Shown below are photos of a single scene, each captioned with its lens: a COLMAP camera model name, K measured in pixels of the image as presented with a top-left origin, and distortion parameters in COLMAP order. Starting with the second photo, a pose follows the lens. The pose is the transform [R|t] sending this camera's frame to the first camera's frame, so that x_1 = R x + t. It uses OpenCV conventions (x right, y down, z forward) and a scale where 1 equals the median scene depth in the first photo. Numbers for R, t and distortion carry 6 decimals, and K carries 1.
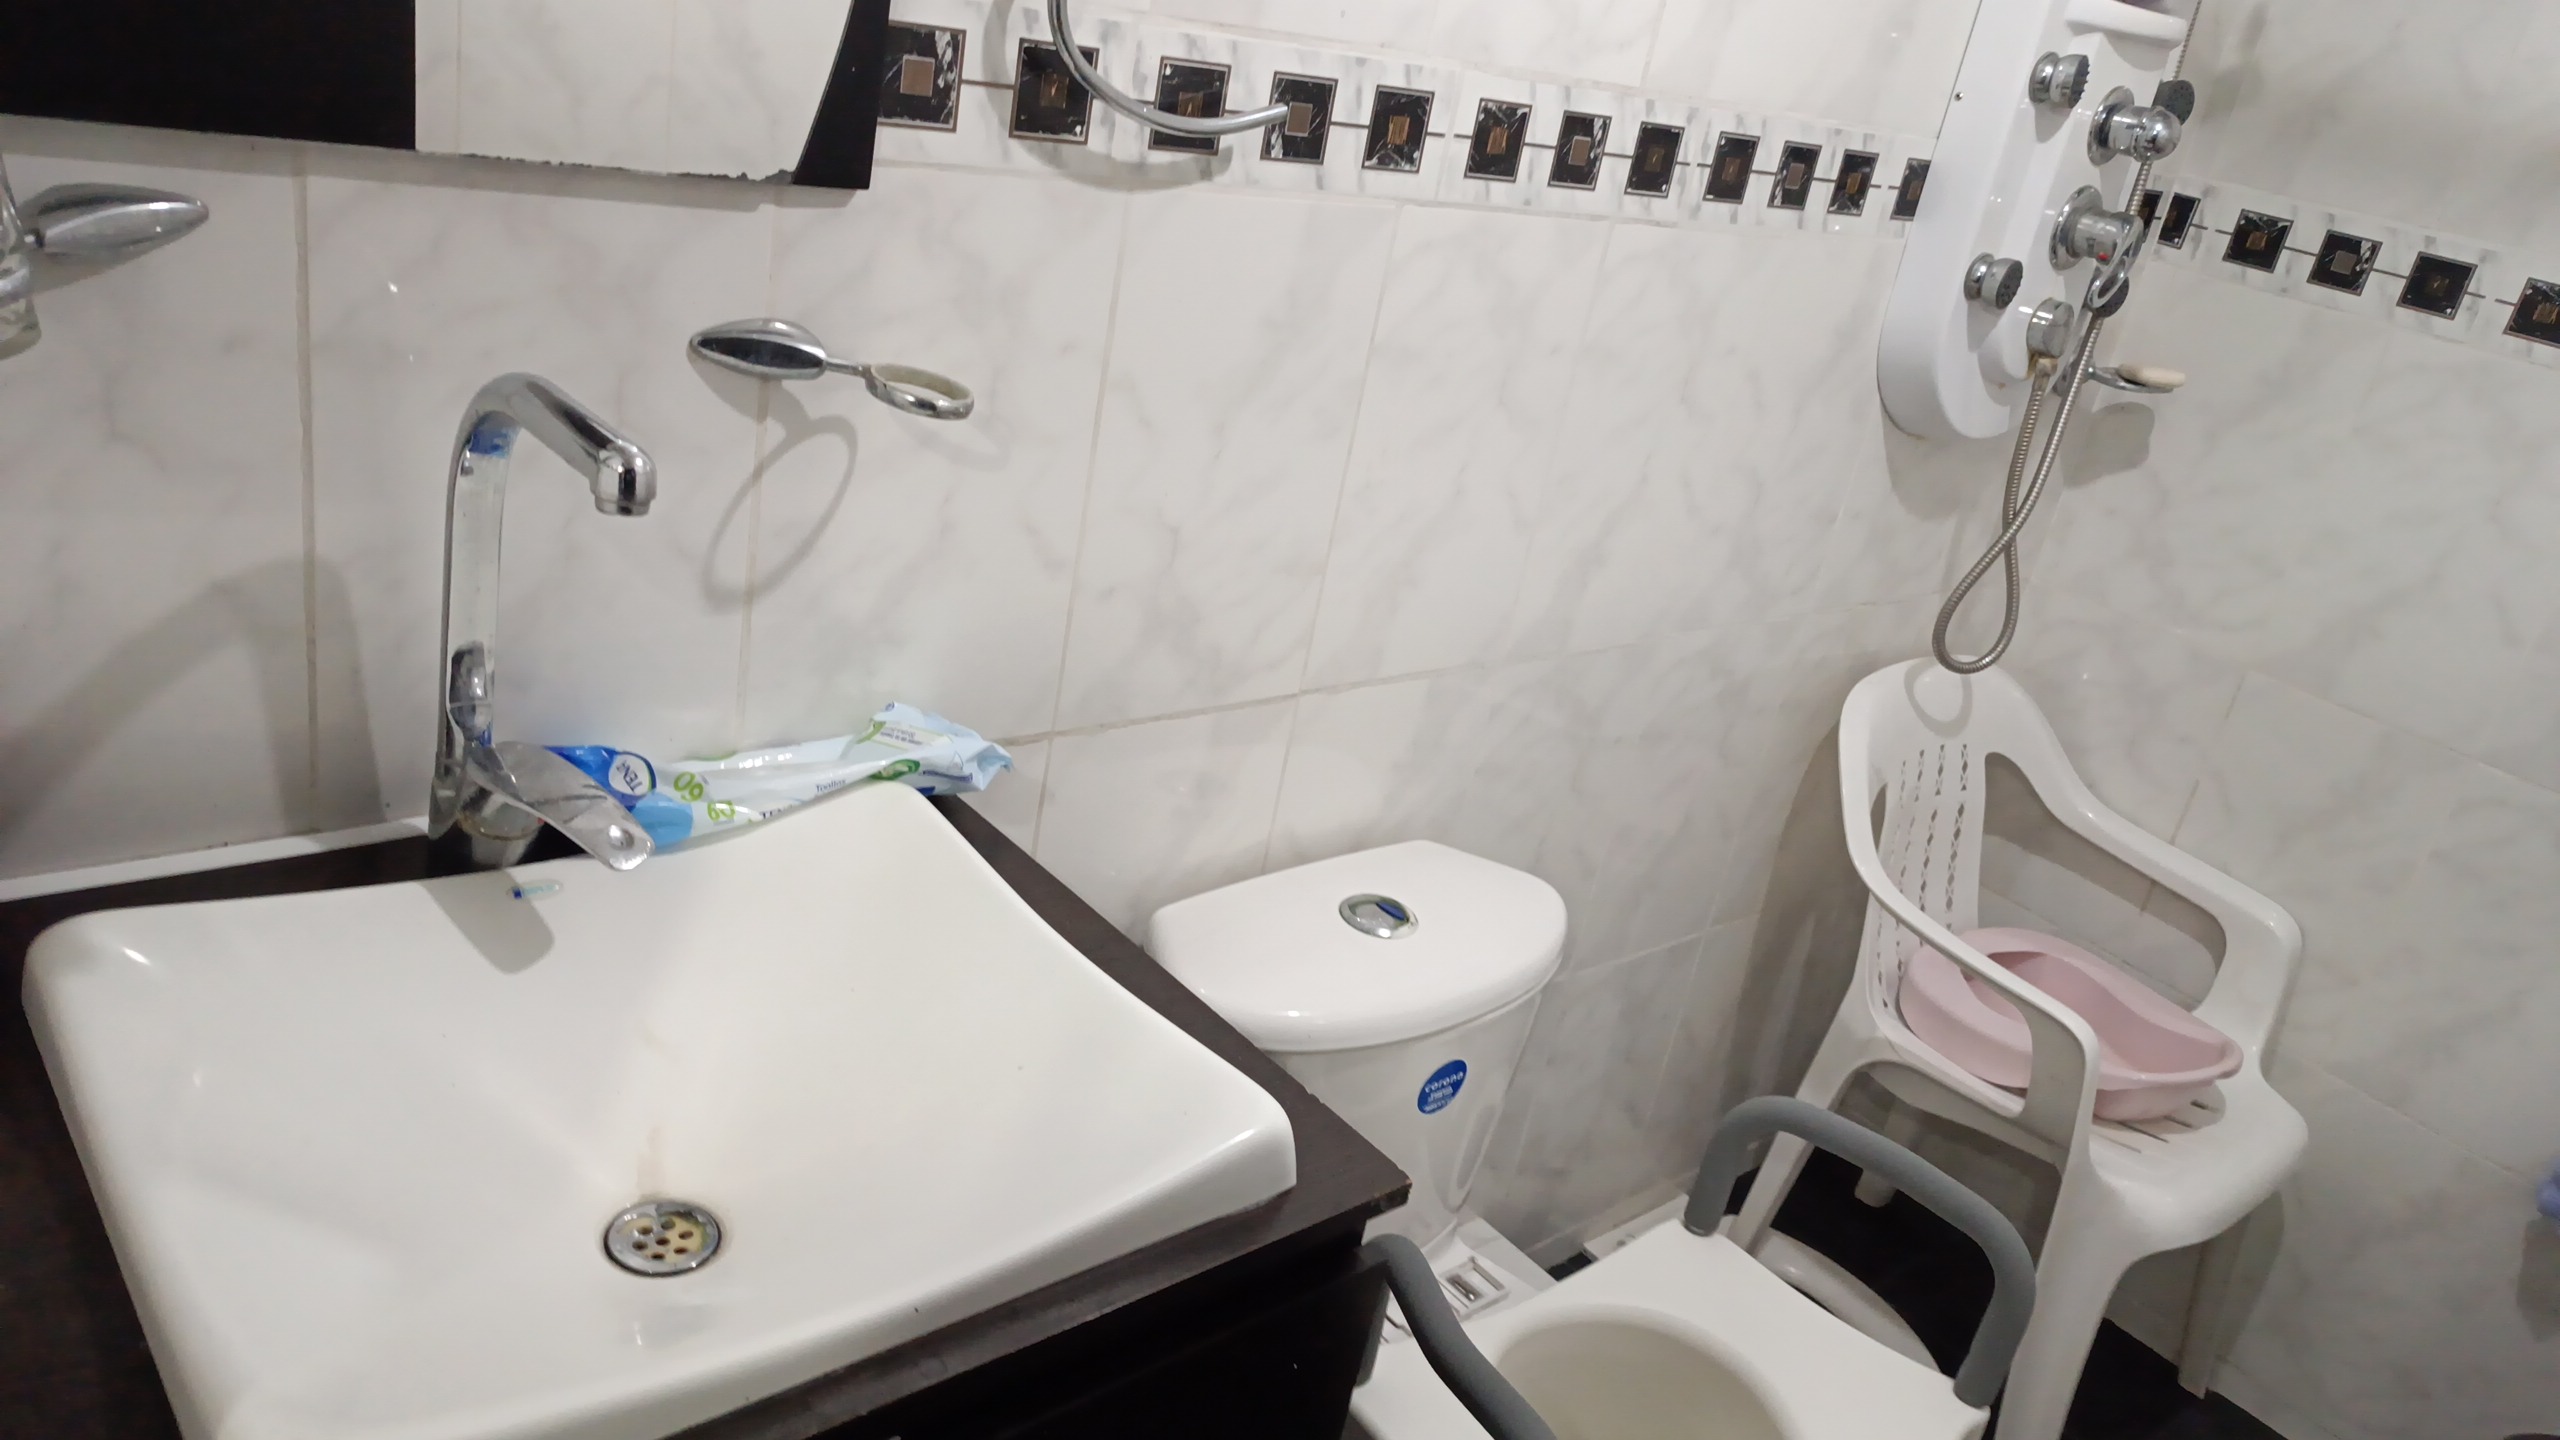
lens RADIAL K [[1842.1, 0, 1277.5], [0, 1842.1, 720.7], [0, 0, 1]] dist [0.012521, -0.006798]
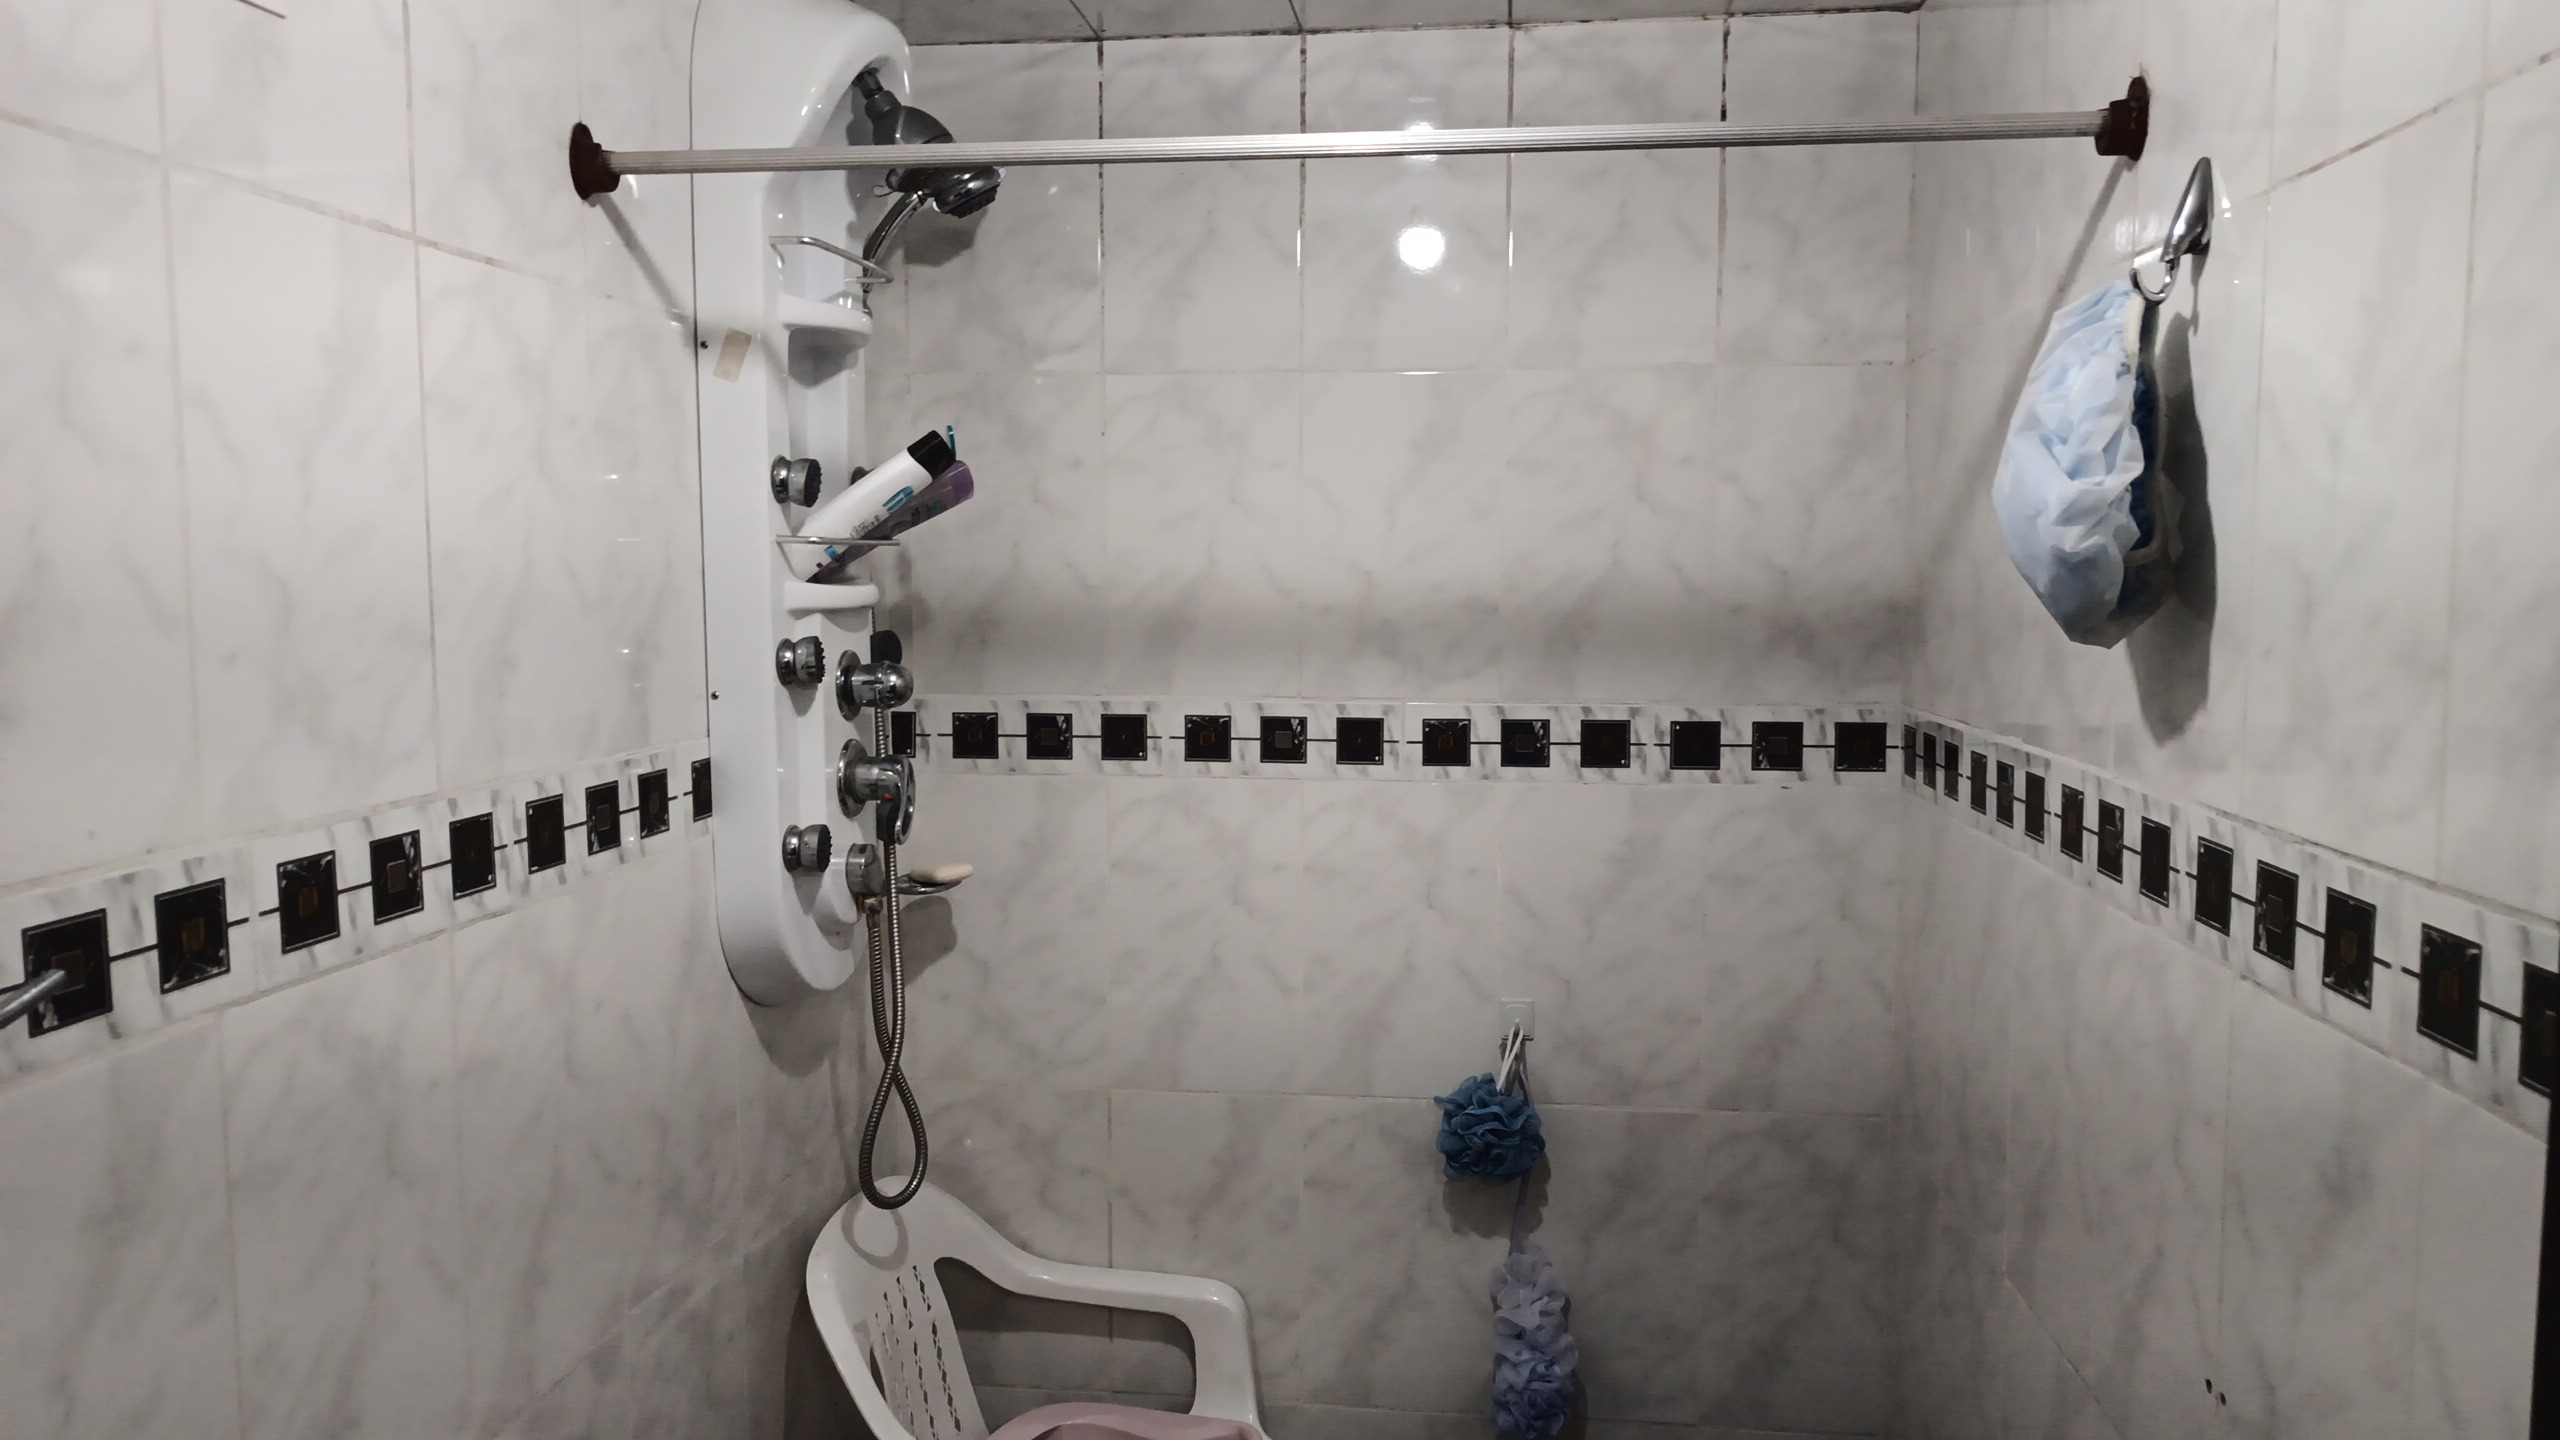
lens RADIAL K [[1842.1, 0, 1277.0], [0, 1842.1, 723.2], [0, 0, 1]] dist [0.012521, -0.006798]
pose [[0.724410, -0.245608, 0.644132, -0.066797], [0.397954, 0.911959, -0.099821, -0.094815], [-0.562905, 0.328646, 0.758373, 0.050927]]
